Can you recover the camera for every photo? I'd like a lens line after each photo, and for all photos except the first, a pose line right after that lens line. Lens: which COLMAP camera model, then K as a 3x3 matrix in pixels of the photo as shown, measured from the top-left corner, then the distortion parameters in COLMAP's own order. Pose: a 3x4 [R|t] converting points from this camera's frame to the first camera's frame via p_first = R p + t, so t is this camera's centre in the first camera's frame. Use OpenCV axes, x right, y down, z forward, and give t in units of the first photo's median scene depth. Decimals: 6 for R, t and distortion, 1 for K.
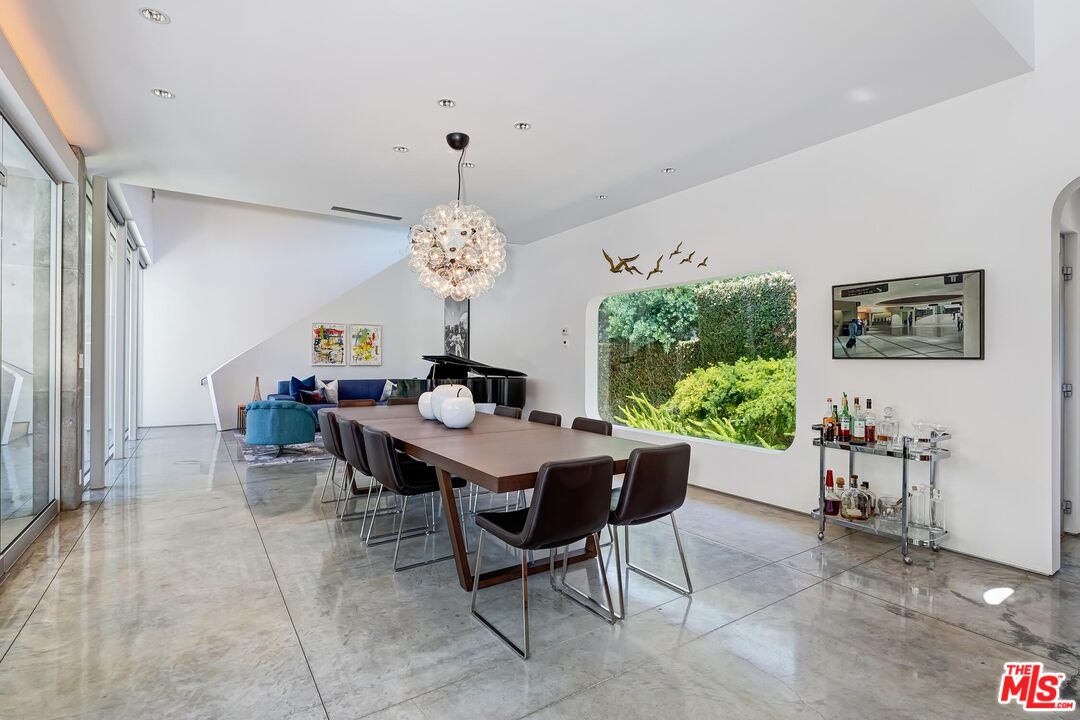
lens RADIAL K [[501.0, 0, 530.0], [0, 501.0, 368.2], [0, 0, 1]] dist [-0.004145, 0.000676]
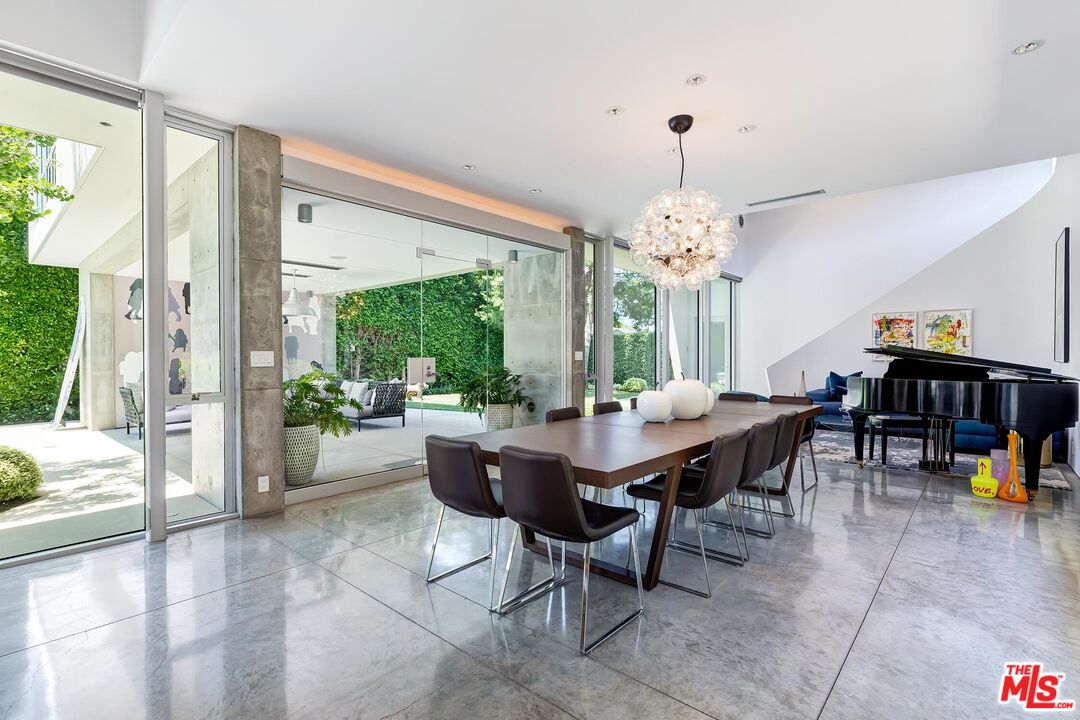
lens RADIAL K [[501.0, 0, 543.0], [0, 501.0, 360.8], [0, 0, 1]] dist [-0.004145, 0.000676]
pose [[0.257683, 0.009556, -0.966182, 0.321034], [-0.014757, 0.999873, 0.005953, -0.002412], [0.966117, 0.012724, 0.257792, 0.222939]]
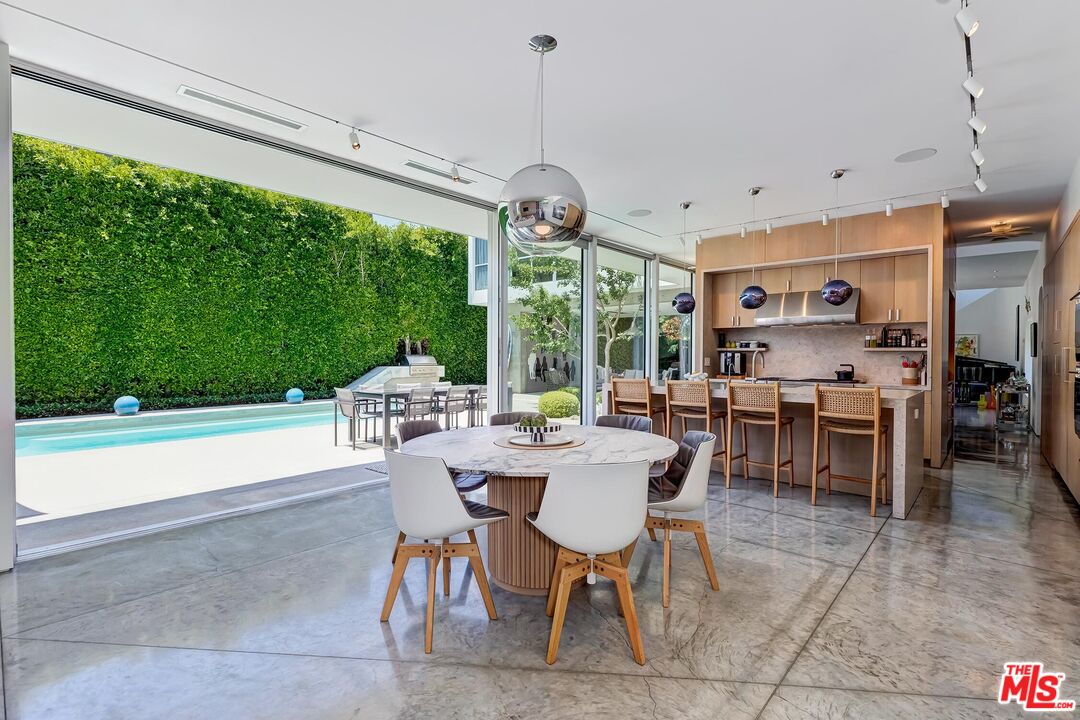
lens RADIAL K [[501.0, 0, 540.7], [0, 501.0, 358.9], [0, 0, 1]] dist [-0.004145, 0.000676]
pose [[0.247727, 0.010150, -0.968777, 0.995053], [-0.022117, 0.999744, 0.004819, 0.011972], [0.968577, 0.020232, 0.247888, -0.758729]]
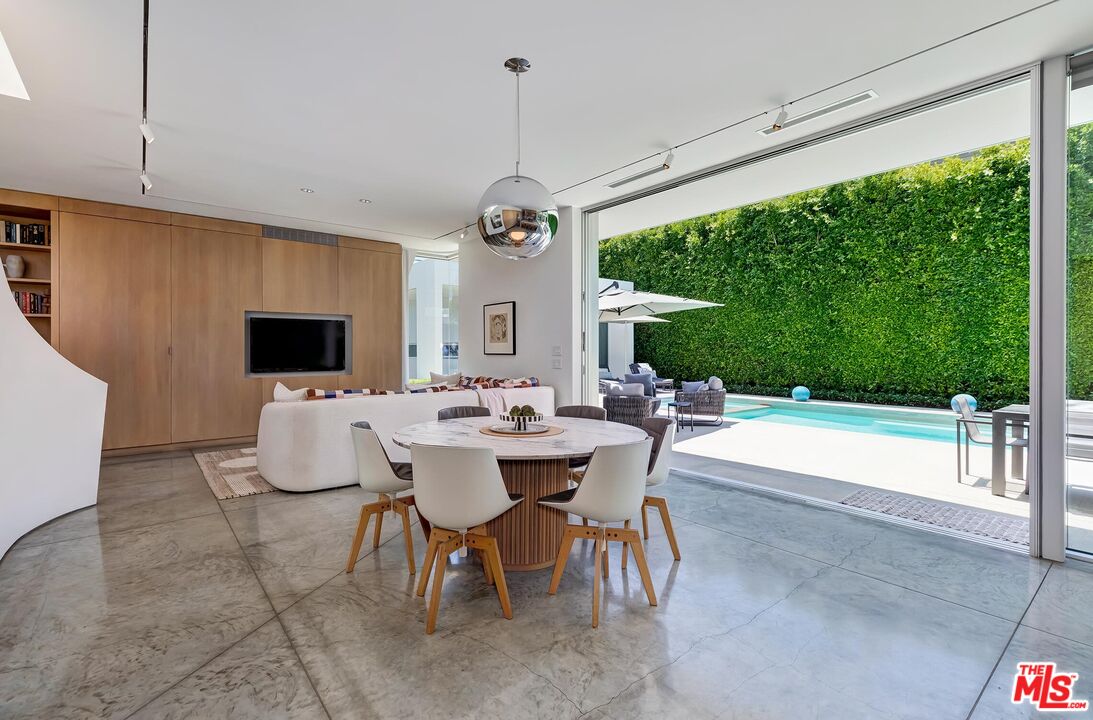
lens RADIAL K [[502.3, 0, 542.0], [0, 502.3, 350.0], [0, 0, 1]] dist [0.004642, -0.001373]
pose [[-0.995984, -0.001388, -0.089524, 0.666318], [-0.003001, 0.999835, 0.017893, 0.004512], [0.089484, 0.018090, -0.995824, -0.281940]]
